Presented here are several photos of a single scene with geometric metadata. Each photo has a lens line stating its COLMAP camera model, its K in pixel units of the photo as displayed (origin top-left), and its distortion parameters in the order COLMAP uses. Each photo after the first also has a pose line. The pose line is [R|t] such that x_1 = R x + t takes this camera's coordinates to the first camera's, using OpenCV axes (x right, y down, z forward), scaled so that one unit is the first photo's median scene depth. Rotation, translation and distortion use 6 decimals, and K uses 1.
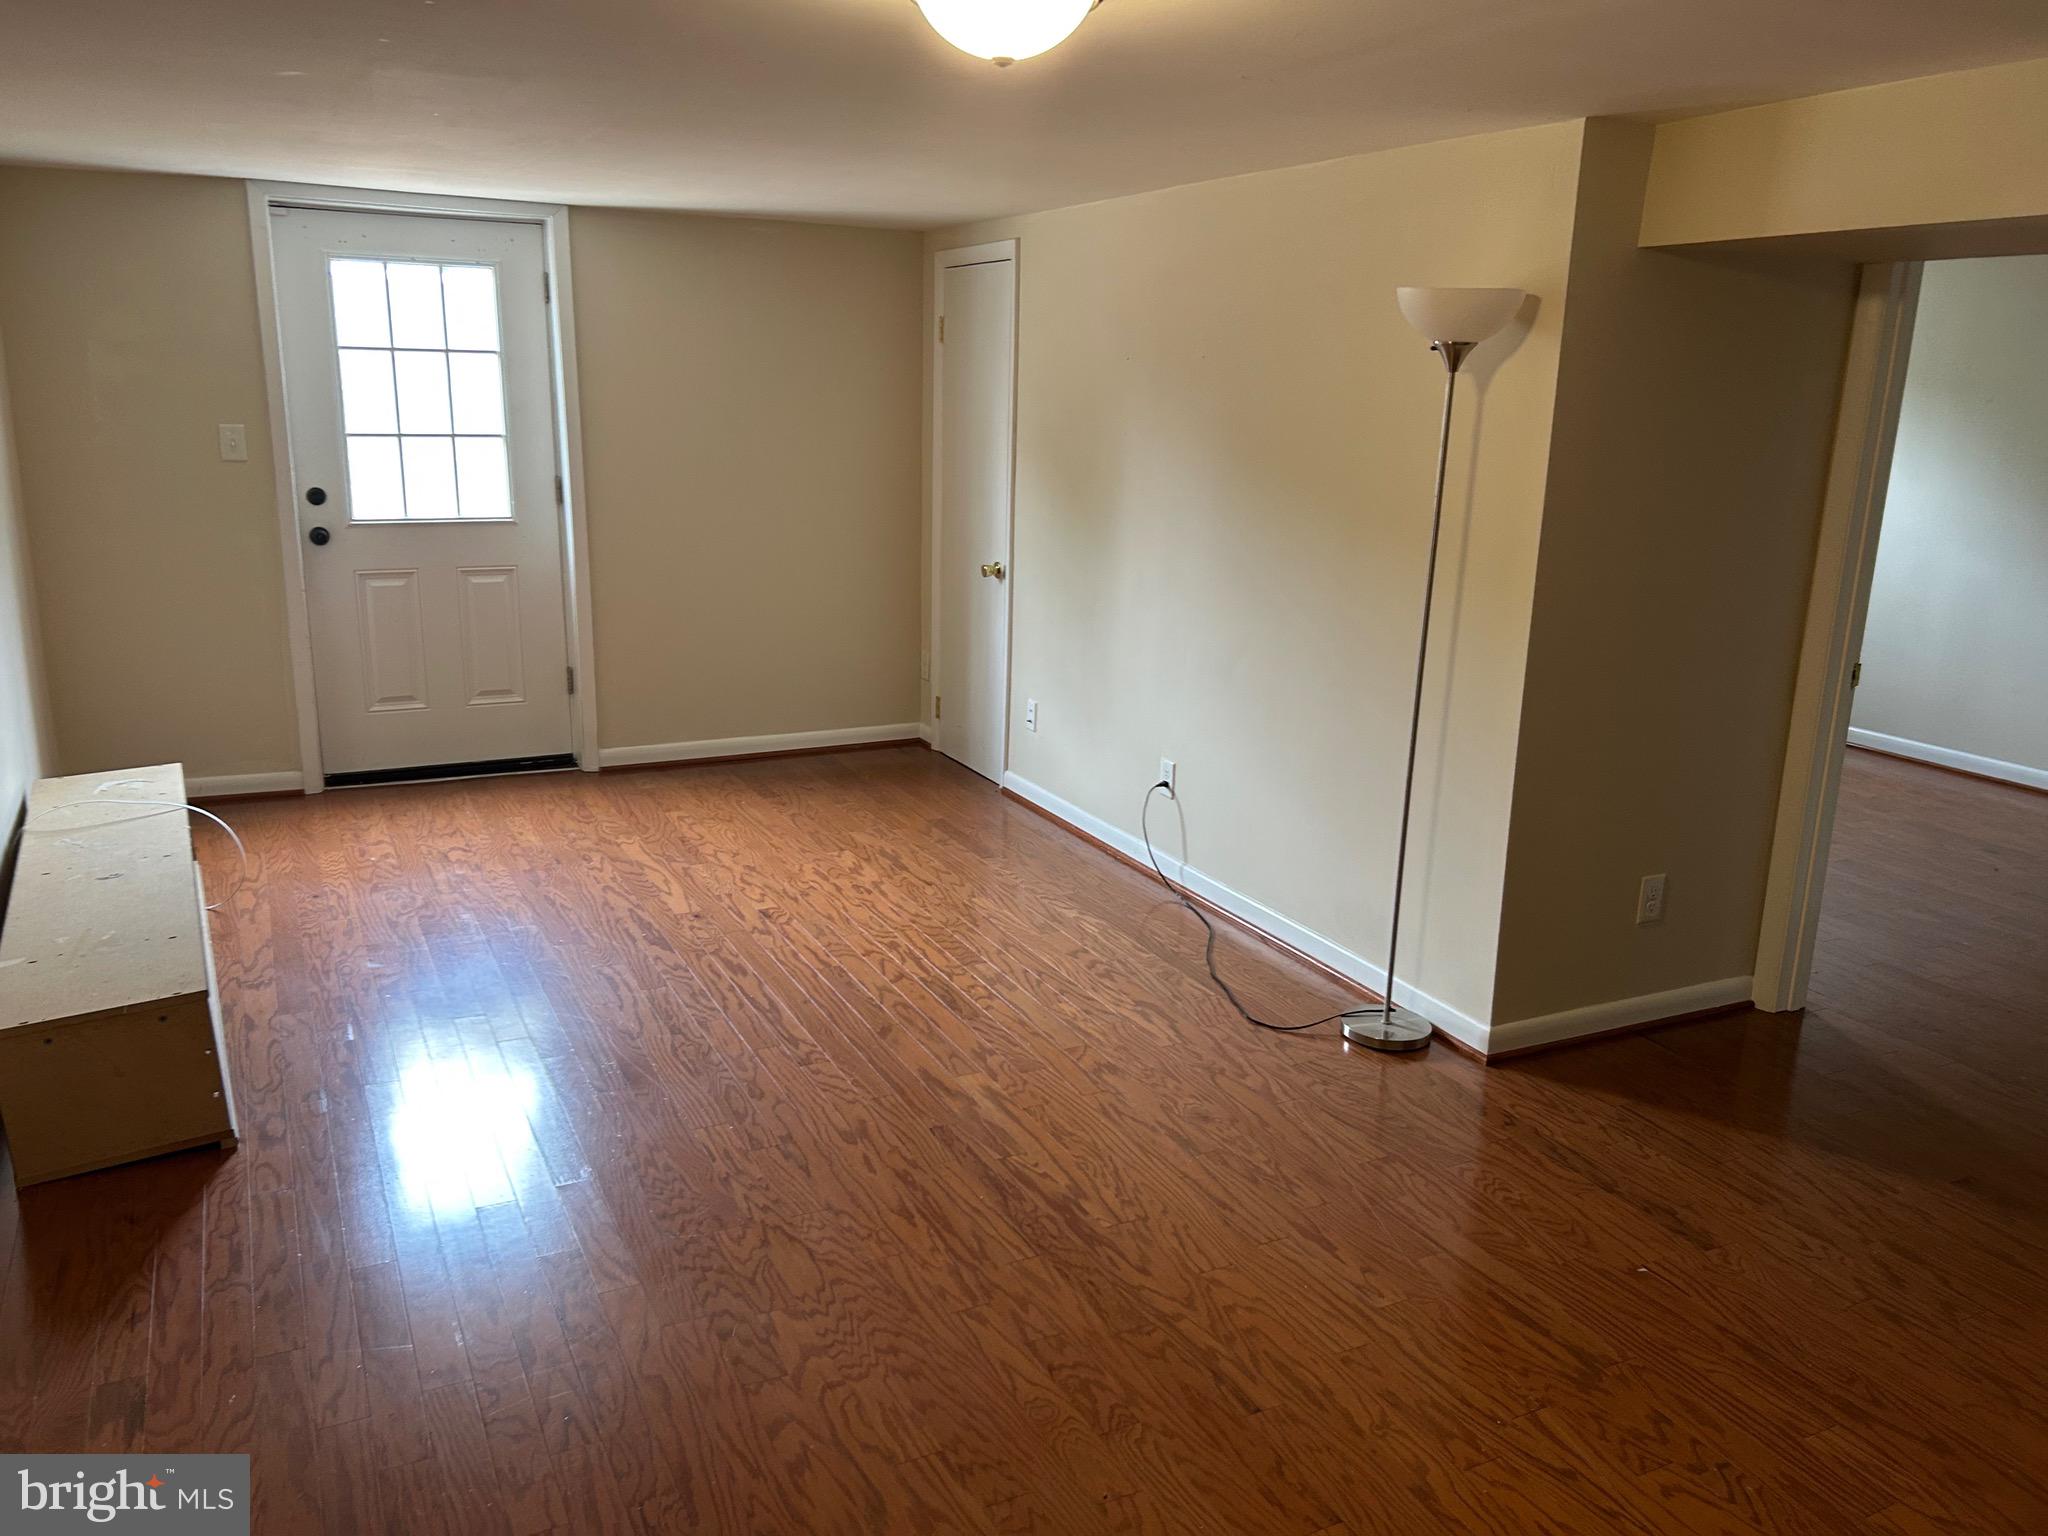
lens RADIAL K [[1533.2, 0, 1026.6], [0, 1533.2, 766.3], [0, 0, 1]] dist [0.037964, -0.051160]
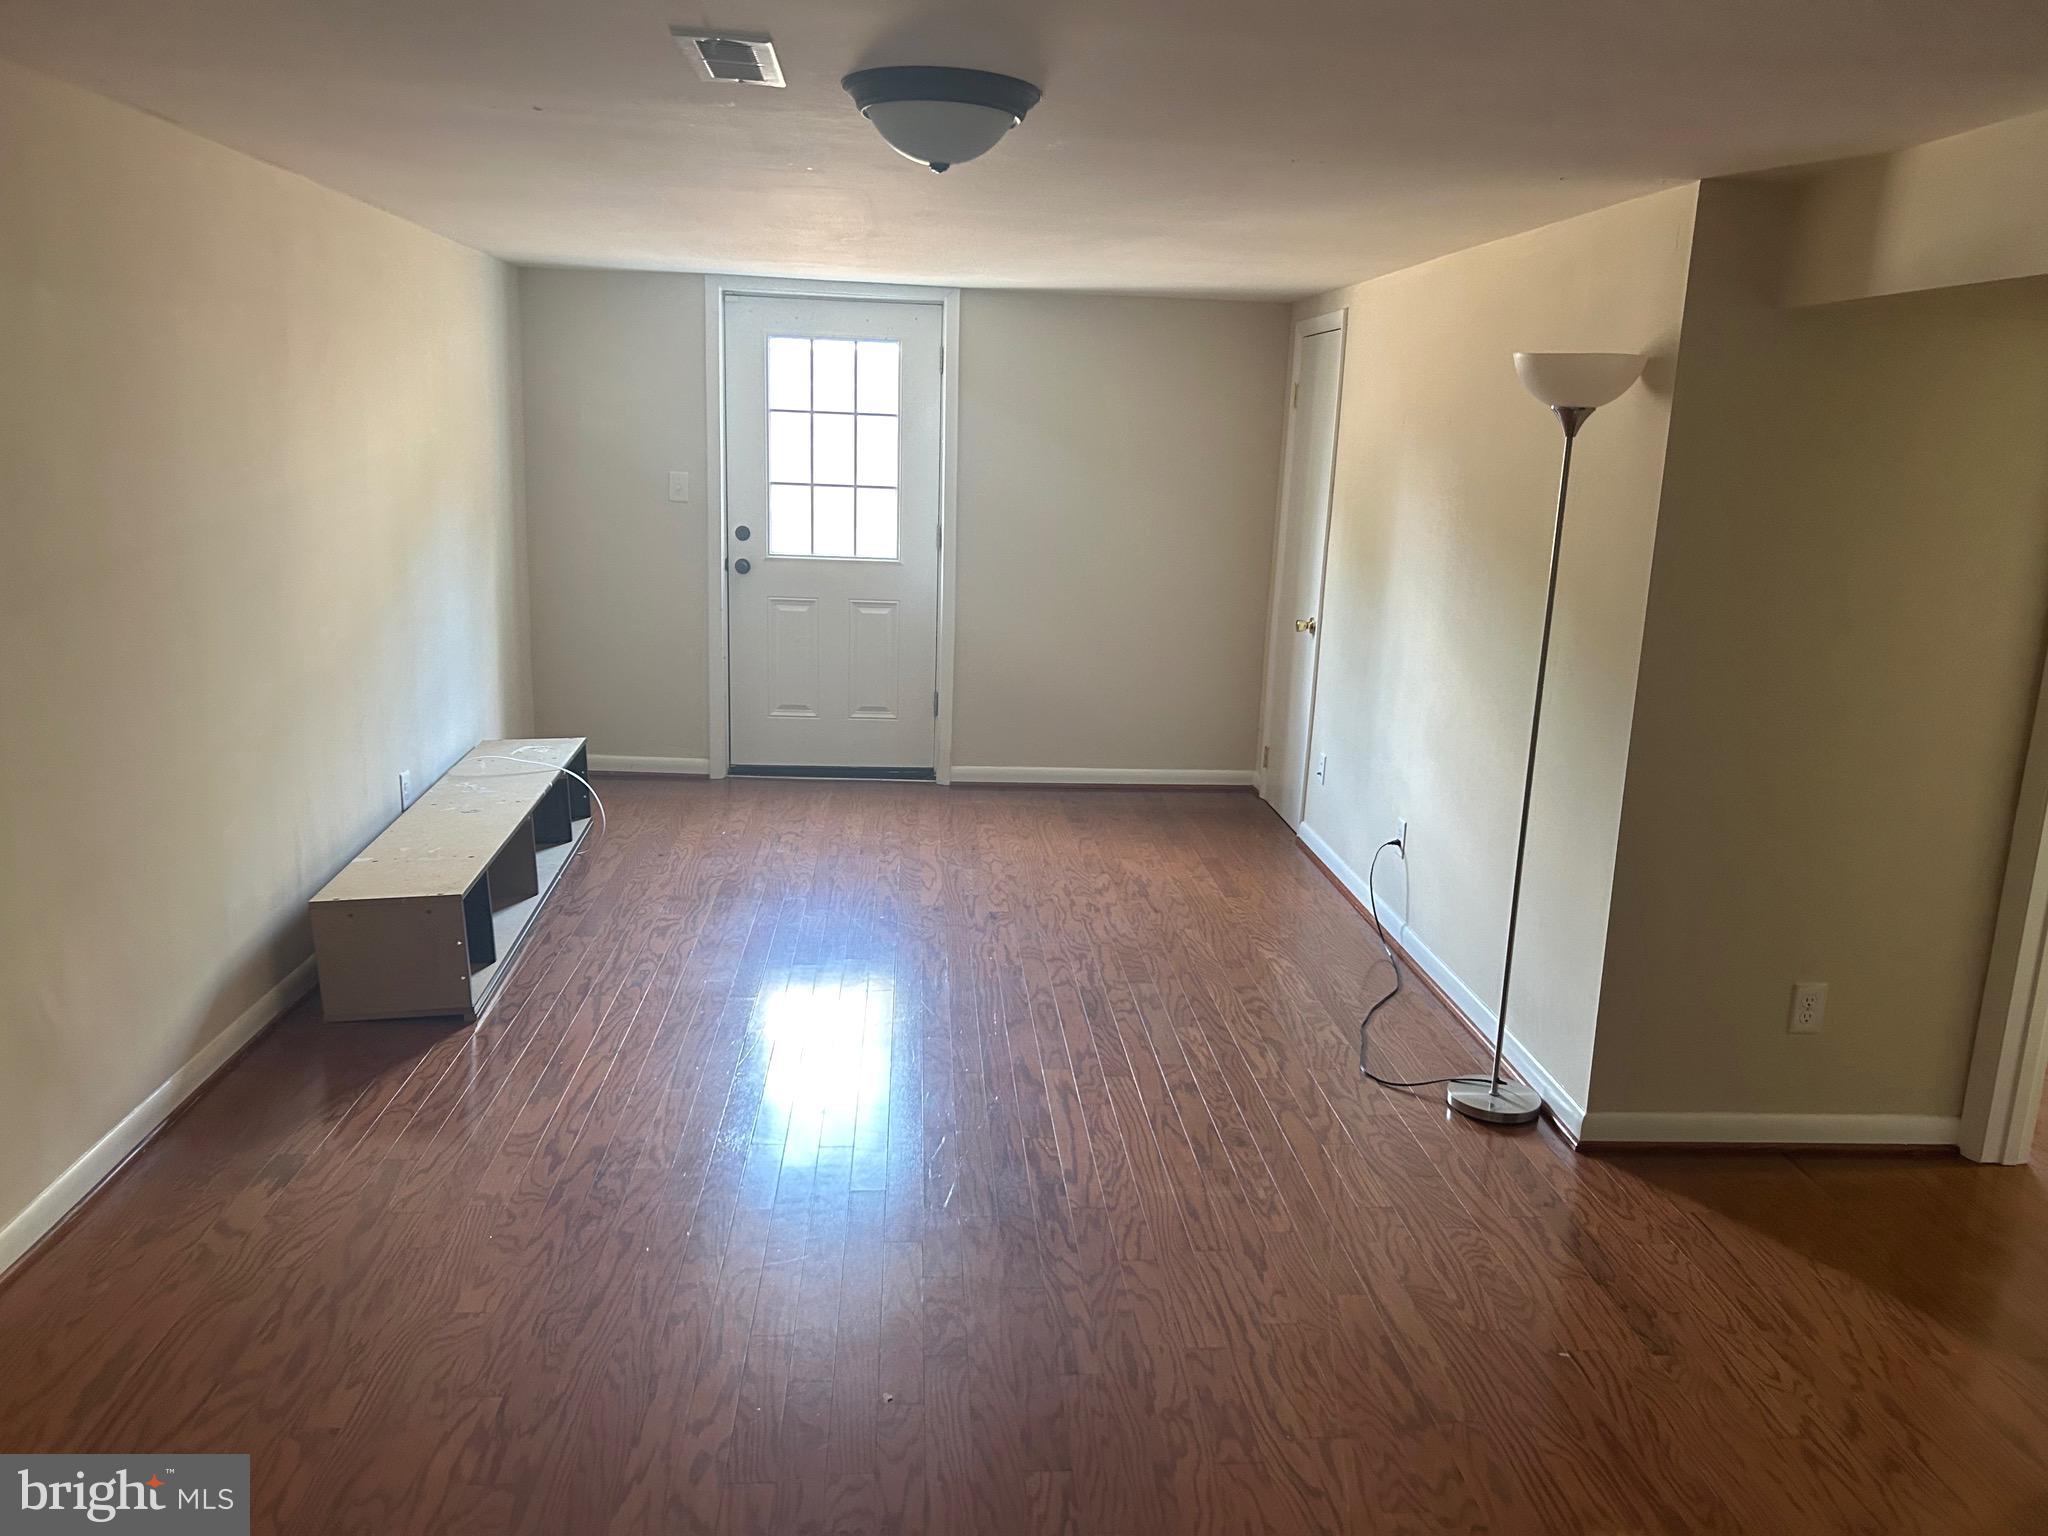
lens RADIAL K [[1533.2, 0, 1034.9], [0, 1533.2, 773.7], [0, 0, 1]] dist [0.037964, -0.051160]
pose [[0.925057, 0.091920, -0.368539, 0.223313], [-0.105216, 0.994319, -0.016097, 0.007324], [0.364966, 0.053667, 0.929473, -0.022552]]
